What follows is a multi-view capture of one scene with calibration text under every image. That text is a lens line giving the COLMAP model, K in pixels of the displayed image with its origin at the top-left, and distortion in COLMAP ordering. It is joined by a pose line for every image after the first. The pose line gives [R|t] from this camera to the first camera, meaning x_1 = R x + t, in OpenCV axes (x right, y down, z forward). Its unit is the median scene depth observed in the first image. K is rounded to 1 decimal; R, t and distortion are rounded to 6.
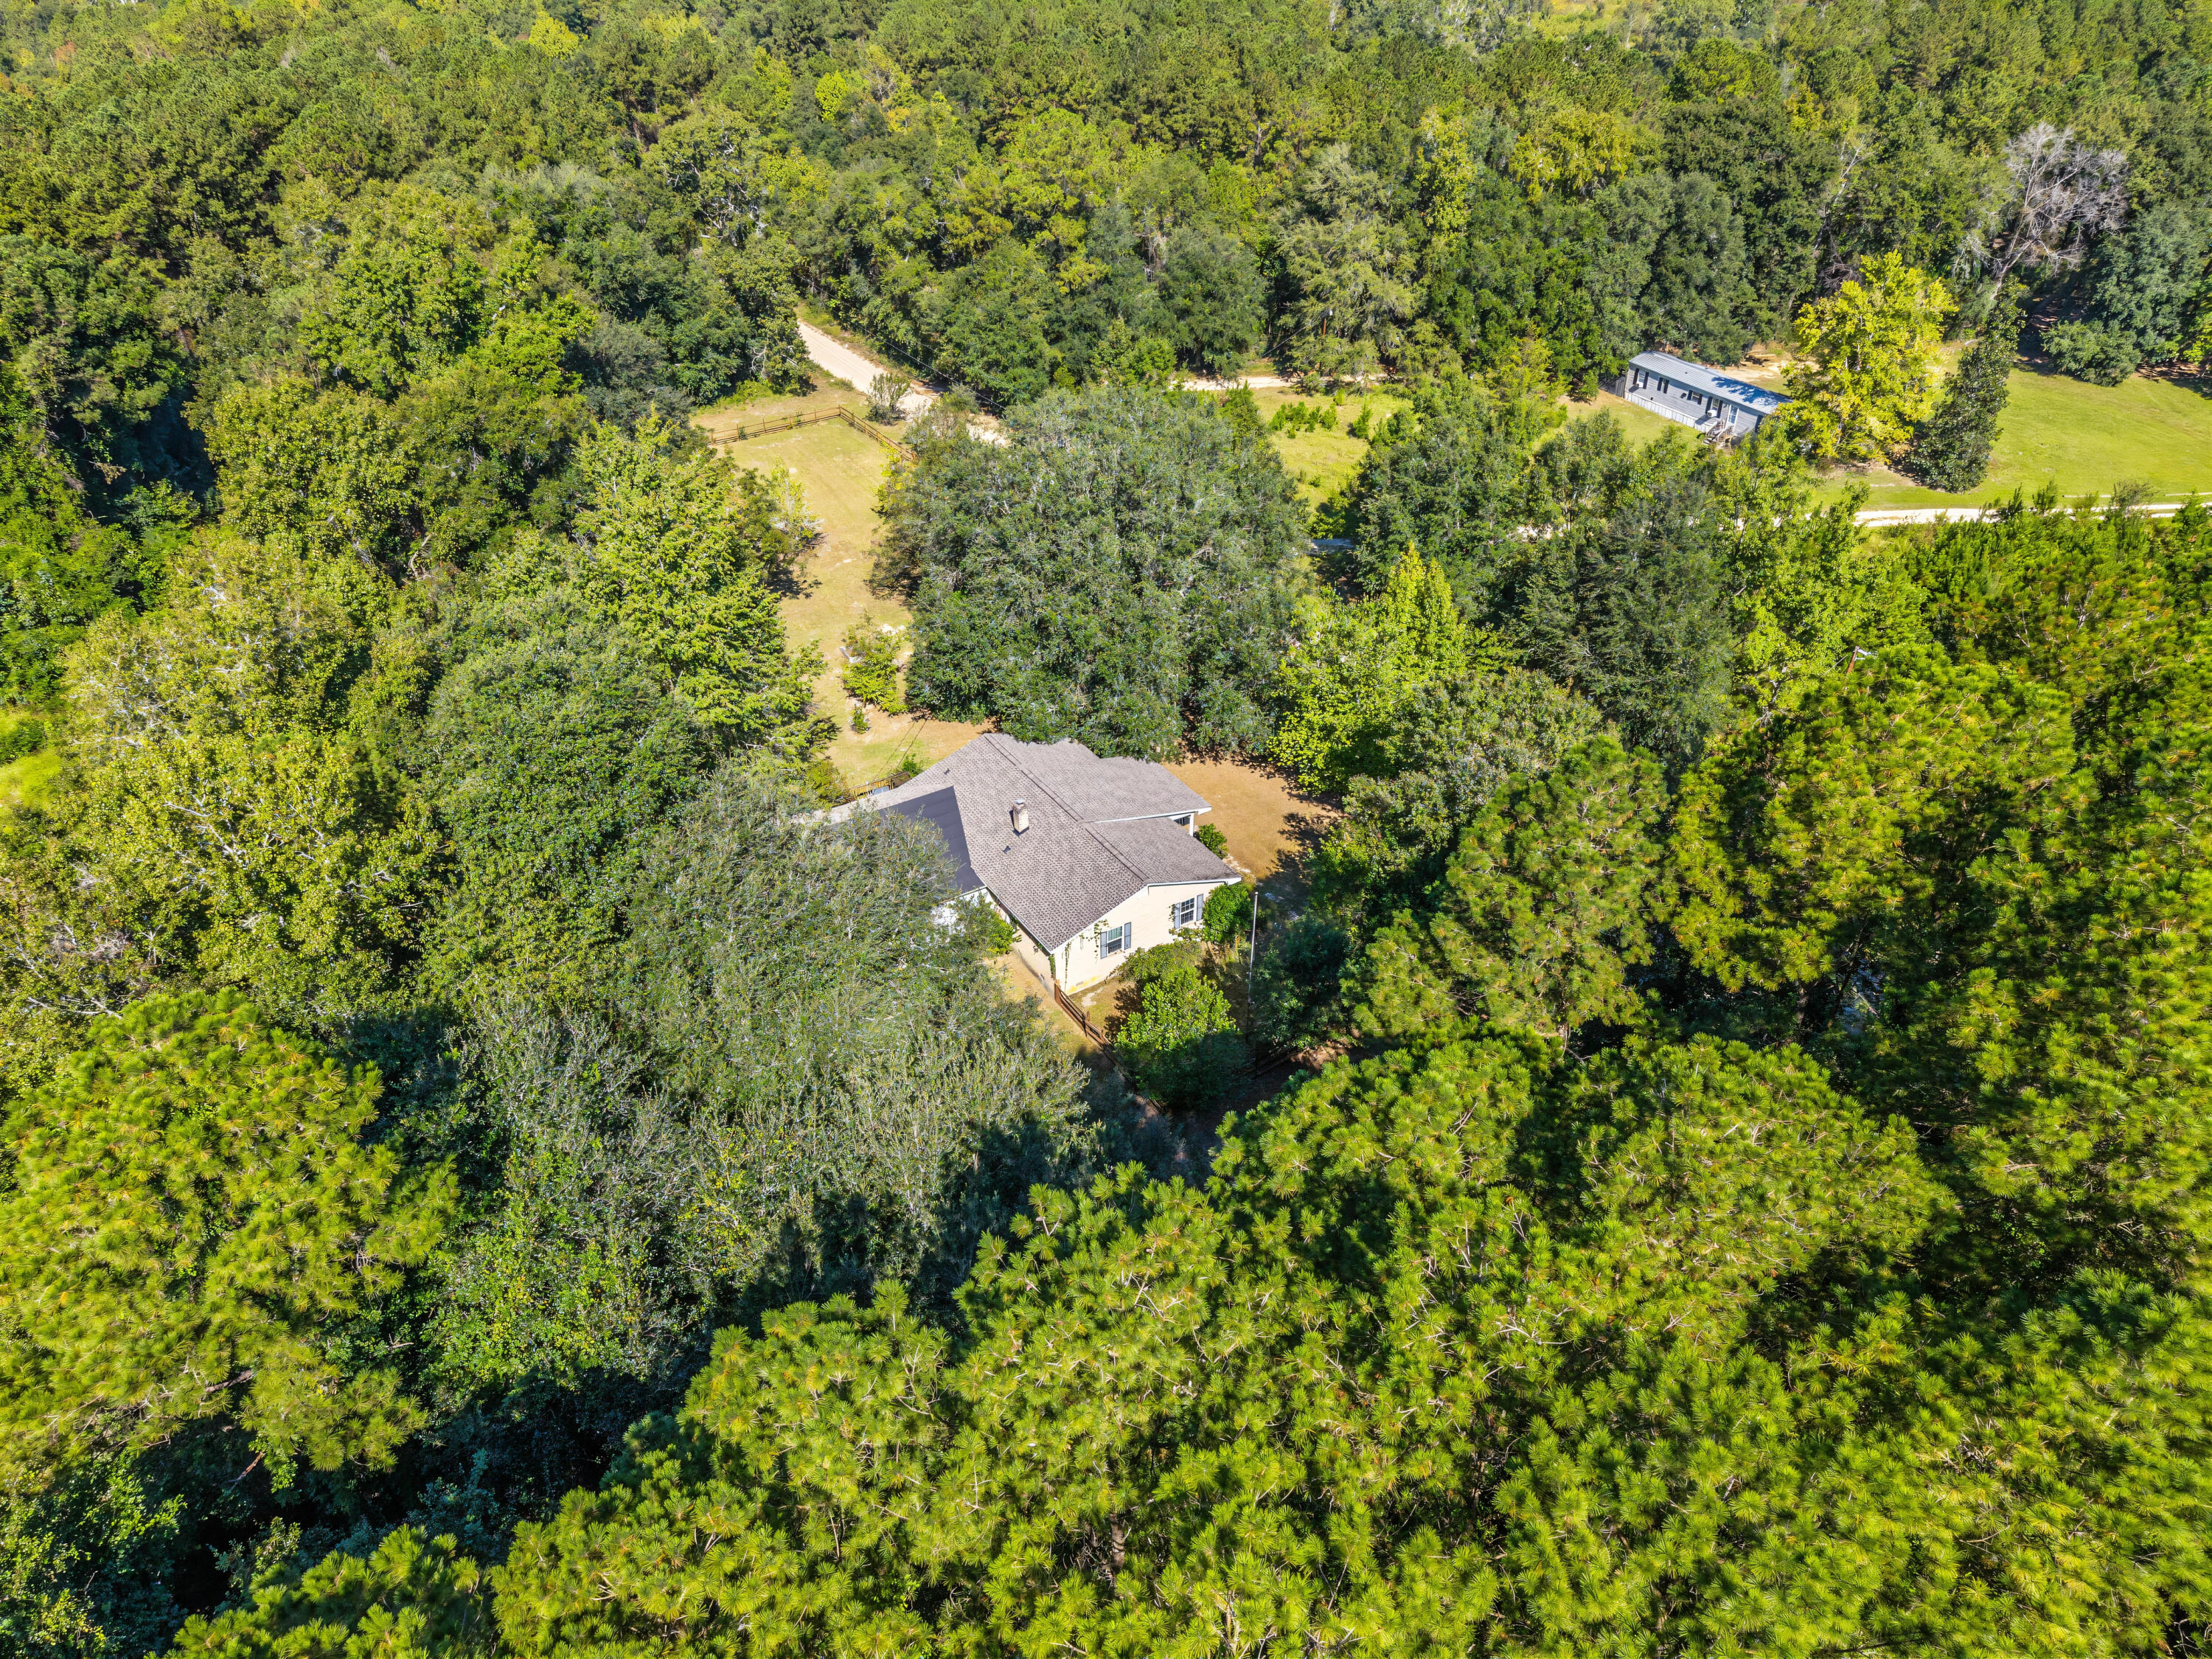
lens RADIAL K [[1479.5, 0, 1114.2], [0, 1479.5, 824.0], [0, 0, 1]] dist [0.032526, -0.034234]
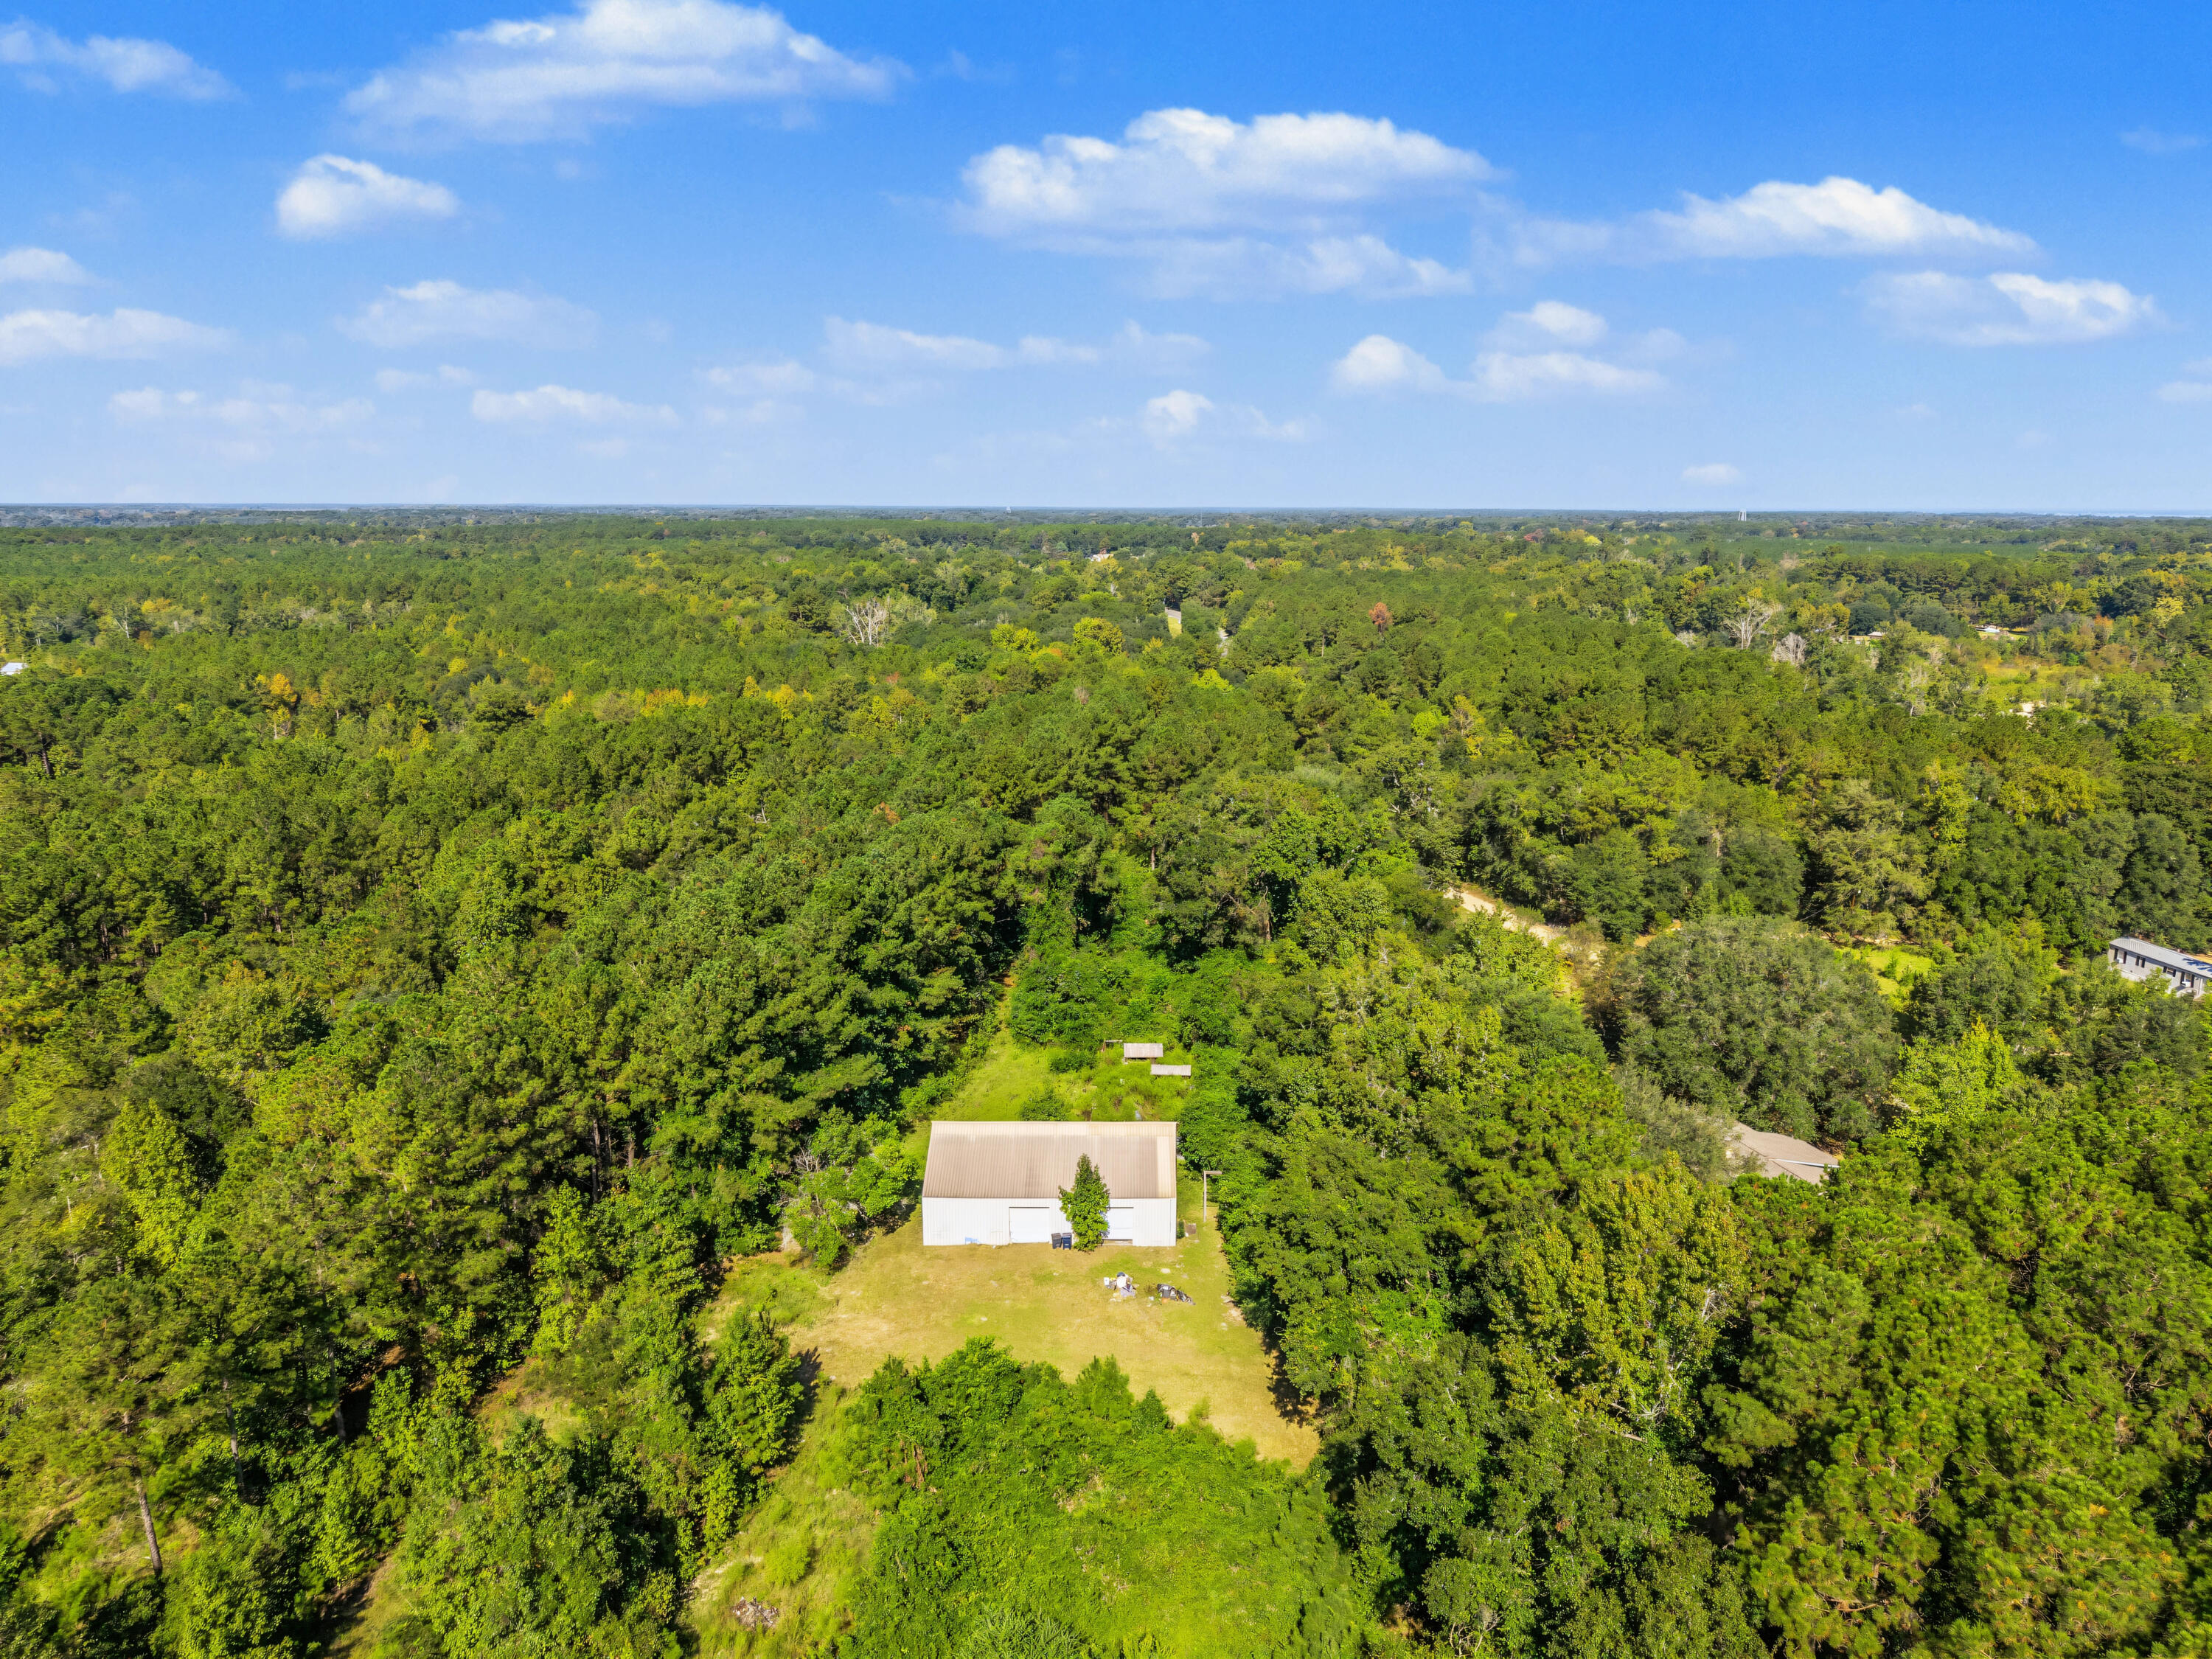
lens RADIAL K [[1479.5, 0, 1110.7], [0, 1479.5, 832.5], [0, 0, 1]] dist [0.032526, -0.034234]
pose [[0.965118, 0.060200, -0.254802, -0.174287], [-0.148572, 0.927263, -0.343671, 0.181152], [0.215580, 0.369539, 0.903862, -0.412954]]
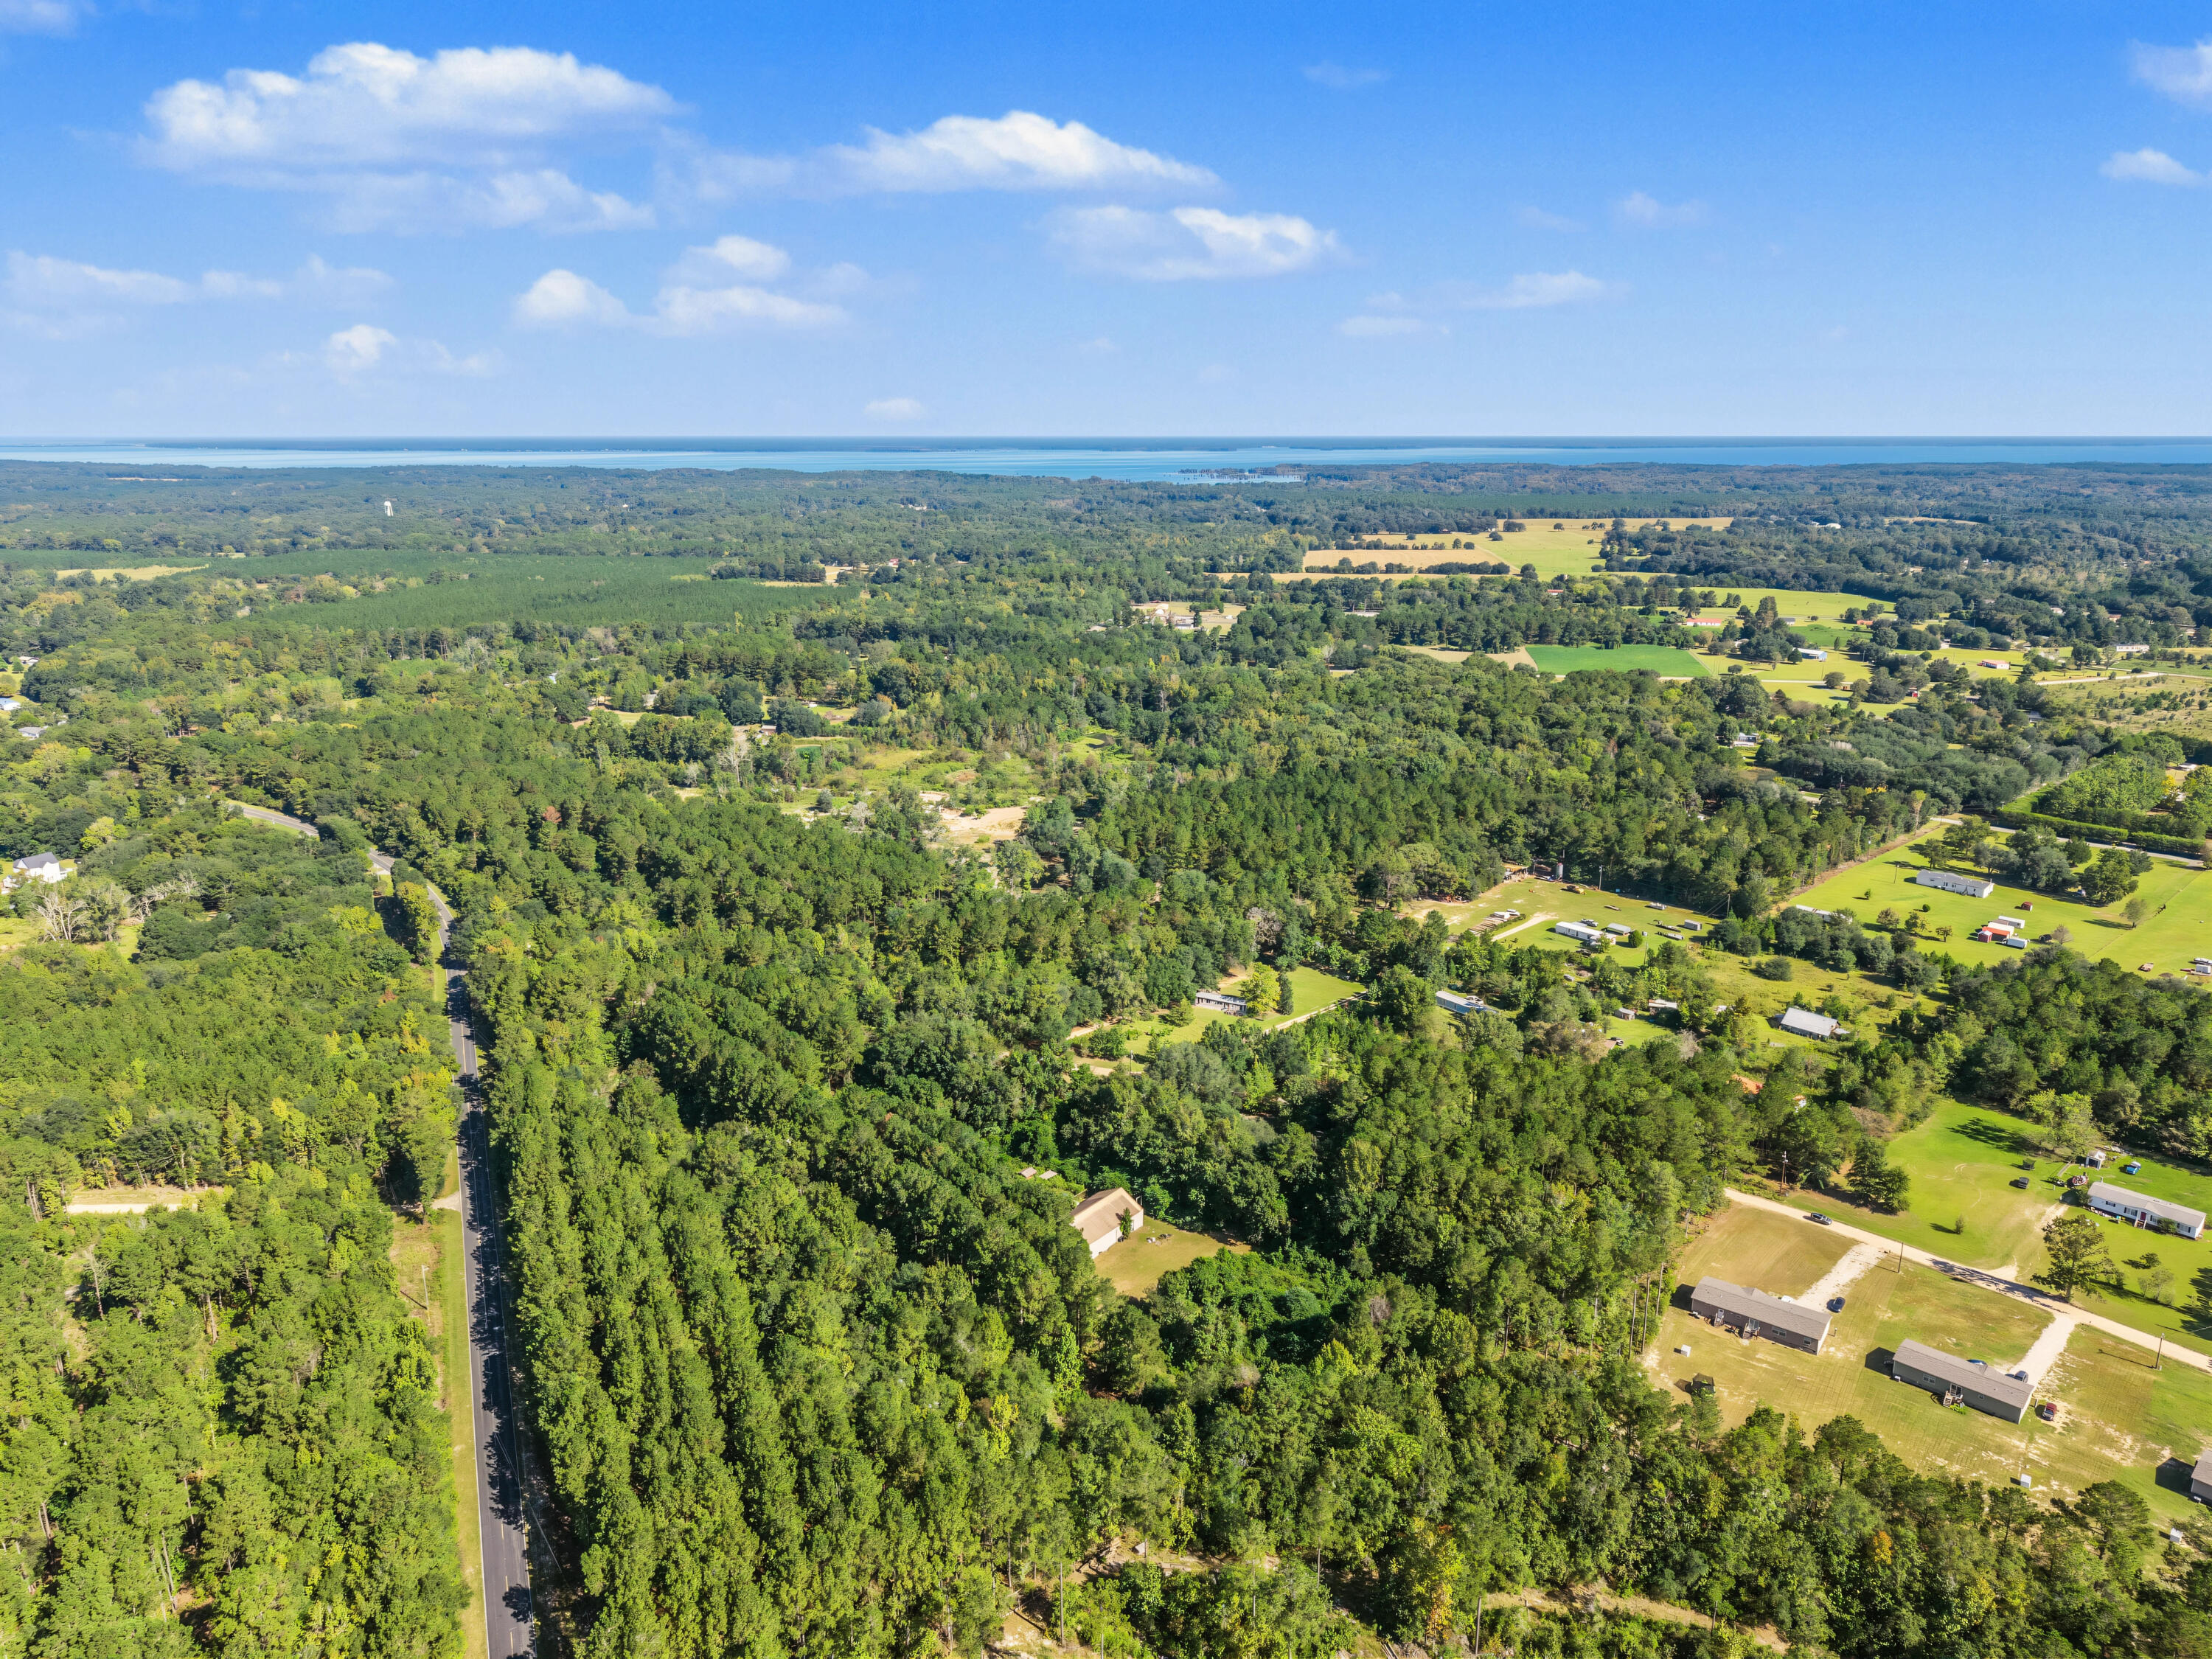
lens RADIAL K [[1479.5, 0, 1099.1], [0, 1479.5, 816.1], [0, 0, 1]] dist [0.032526, -0.034234]
pose [[0.807354, -0.149984, 0.570688, -1.781080], [0.329227, 0.917119, -0.224727, 0.002747], [-0.489683, 0.369320, 0.789818, -1.820223]]
